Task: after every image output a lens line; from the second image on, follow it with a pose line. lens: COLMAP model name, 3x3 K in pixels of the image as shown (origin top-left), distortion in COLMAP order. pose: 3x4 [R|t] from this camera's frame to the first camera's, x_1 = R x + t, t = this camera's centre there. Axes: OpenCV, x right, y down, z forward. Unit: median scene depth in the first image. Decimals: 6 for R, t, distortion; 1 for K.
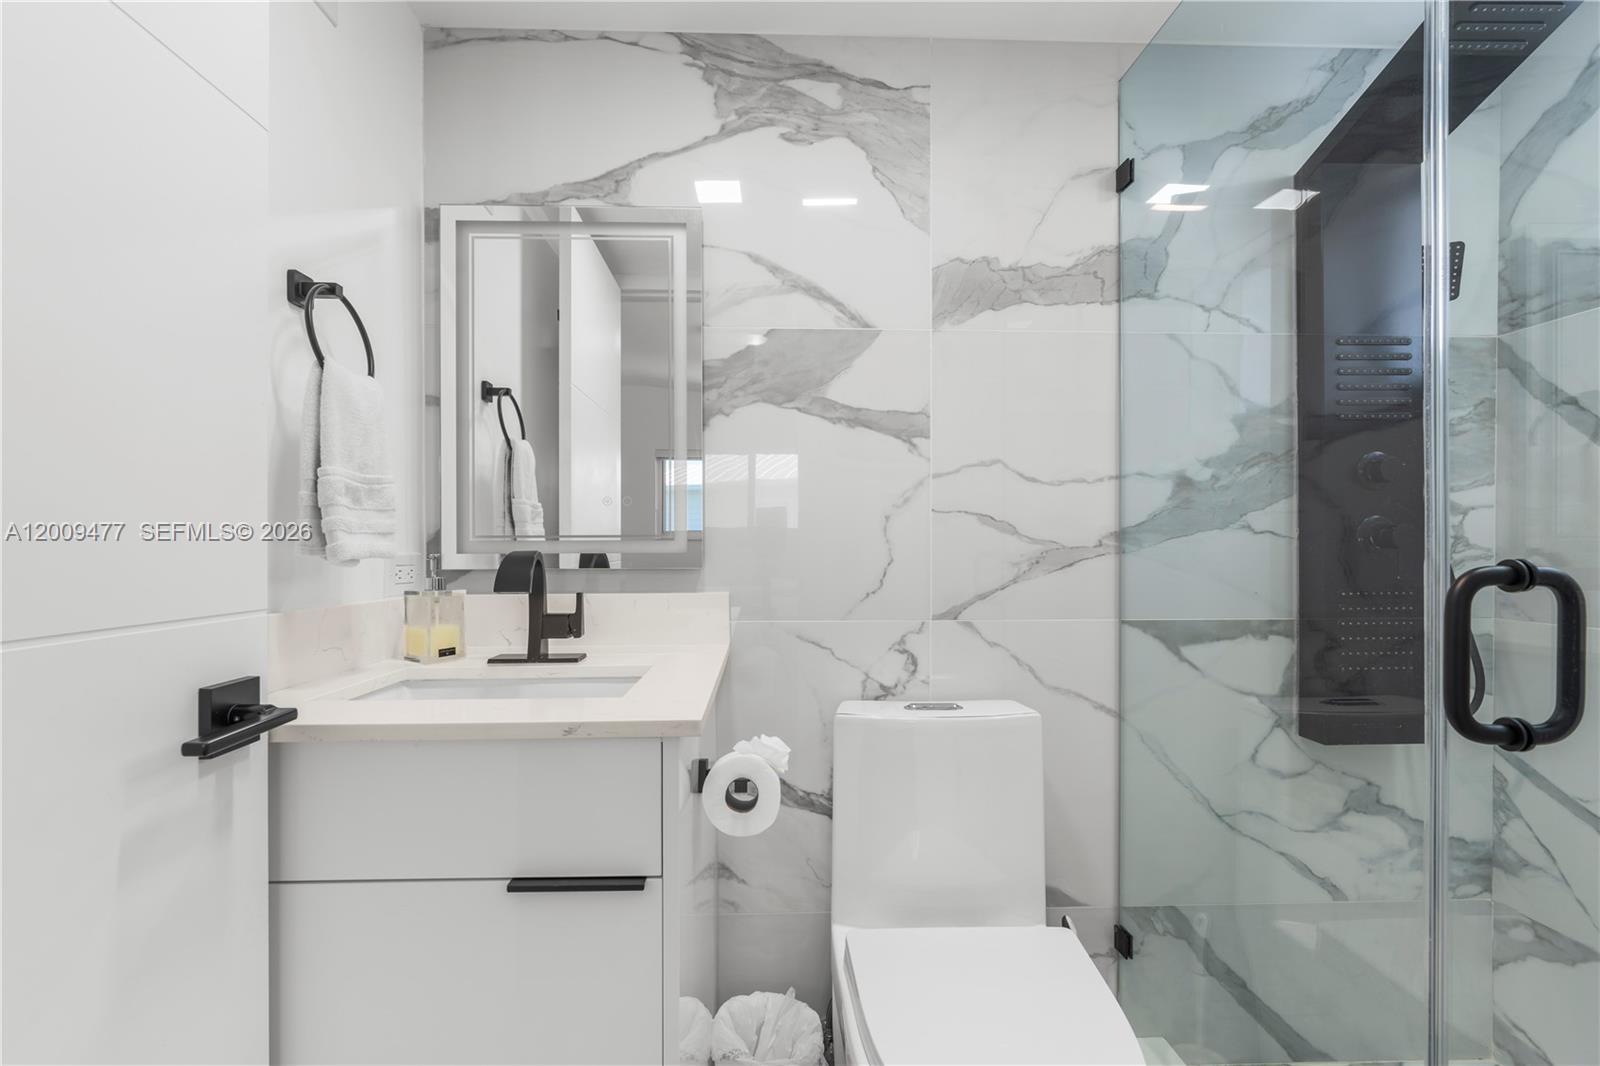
lens RADIAL K [[731.7, 0, 770.4], [0, 731.7, 556.2], [0, 0, 1]] dist [-0.015099, 0.003810]
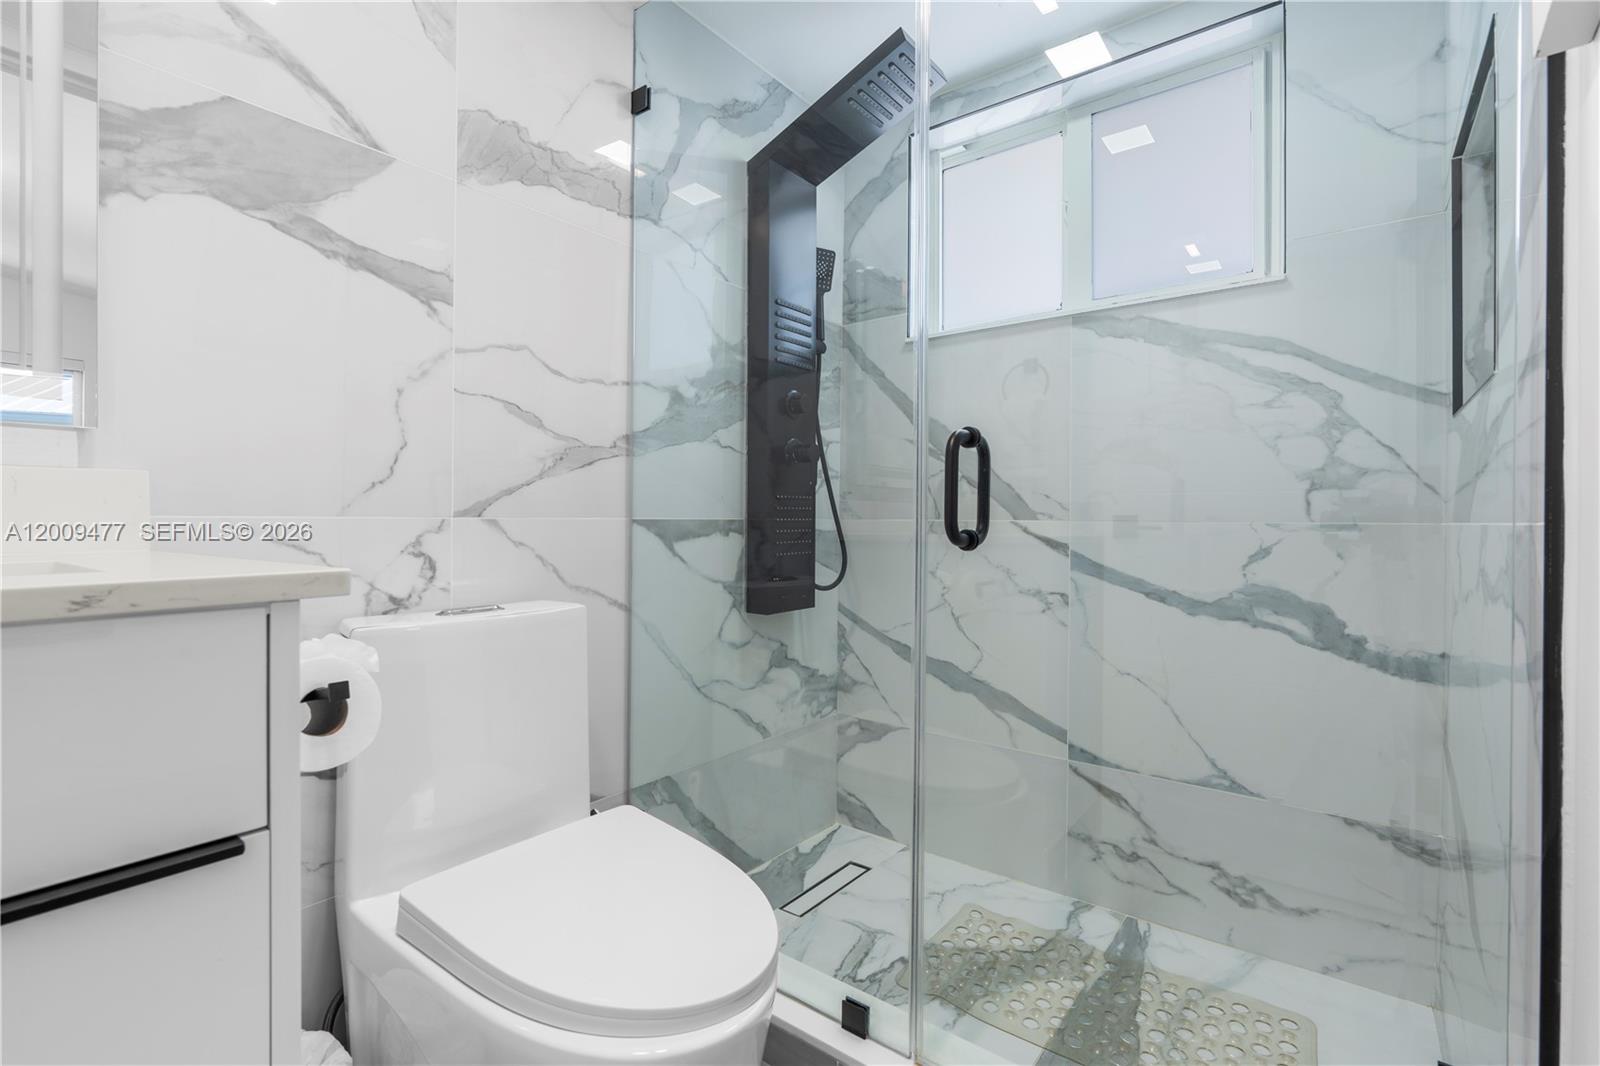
lens RADIAL K [[731.7, 0, 809.7], [0, 731.7, 530.6], [0, 0, 1]] dist [-0.015099, 0.003810]
pose [[0.620687, -0.007255, 0.784025, -0.196463], [0.003507, 0.999973, 0.006477, 0.100278], [-0.784050, -0.001271, 0.620696, 0.134028]]
